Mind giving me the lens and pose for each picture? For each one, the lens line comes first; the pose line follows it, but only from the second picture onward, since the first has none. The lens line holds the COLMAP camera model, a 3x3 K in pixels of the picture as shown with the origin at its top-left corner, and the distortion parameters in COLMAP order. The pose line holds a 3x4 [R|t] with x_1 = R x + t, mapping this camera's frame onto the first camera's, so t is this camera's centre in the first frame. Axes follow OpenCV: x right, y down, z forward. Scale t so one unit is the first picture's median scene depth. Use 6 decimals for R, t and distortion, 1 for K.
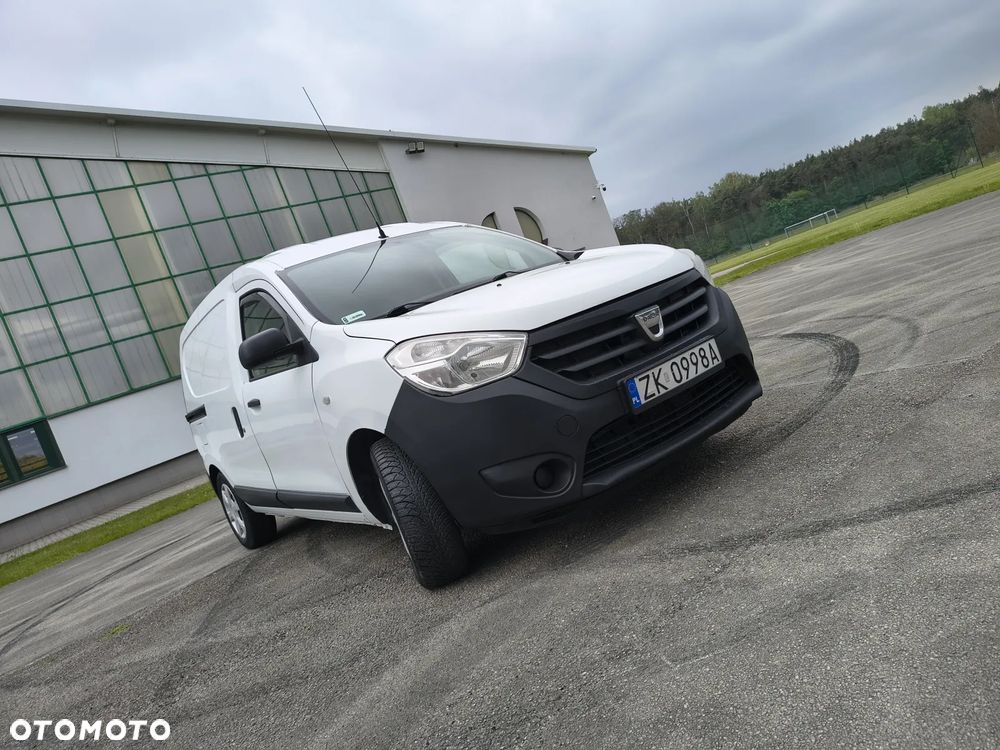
lens RADIAL K [[692.8, 0, 522.4], [0, 692.8, 369.5], [0, 0, 1]] dist [0.052530, -0.063549]
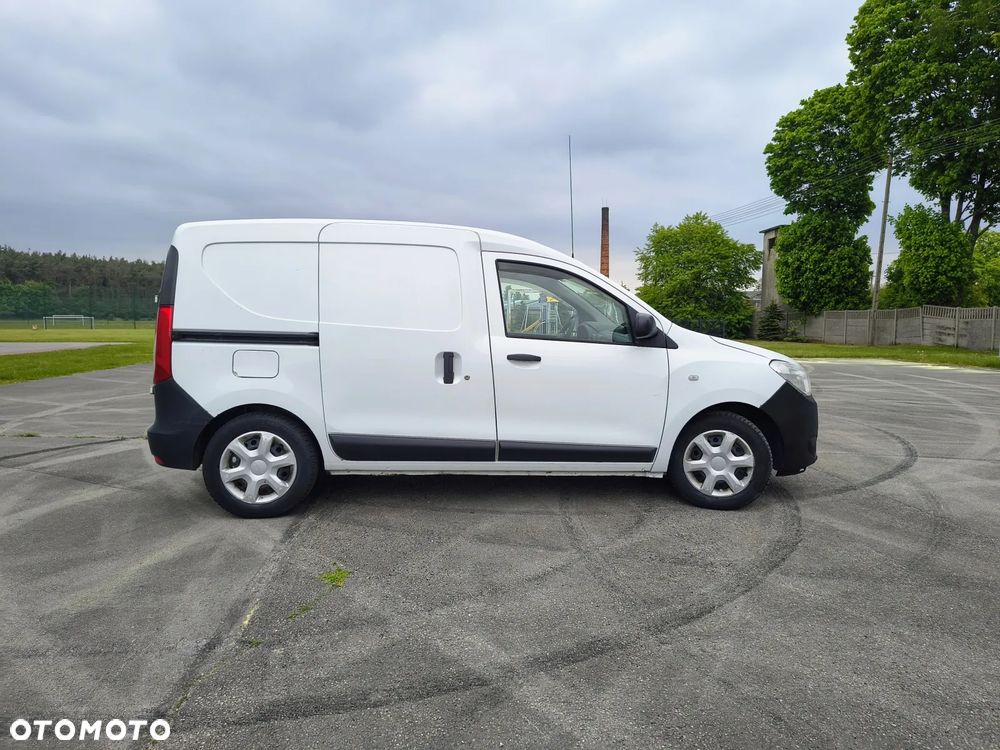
lens RADIAL K [[676.6, 0, 522.2], [0, 676.6, 375.8], [0, 0, 1]] dist [0.046651, -0.066049]
pose [[0.470763, 0.283984, 0.835305, -1.803164], [-0.130703, 0.958781, -0.252301, 0.490808], [-0.872525, 0.009597, 0.488476, 0.673739]]
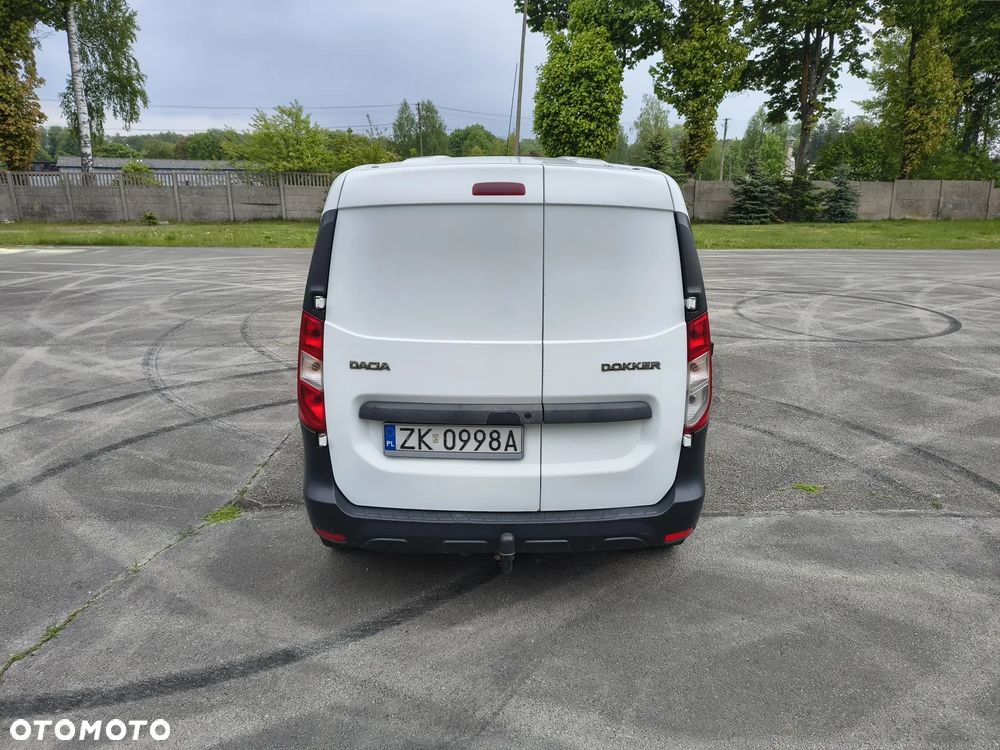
lens RADIAL K [[684.1, 0, 502.2], [0, 684.1, 370.7], [0, 0, 1]] dist [0.053893, -0.067578]
pose [[-0.750197, 0.183784, 0.635160, -1.383012], [0.310181, 0.946158, 0.092588, -0.015783], [-0.583946, 0.266474, -0.766811, 2.989109]]
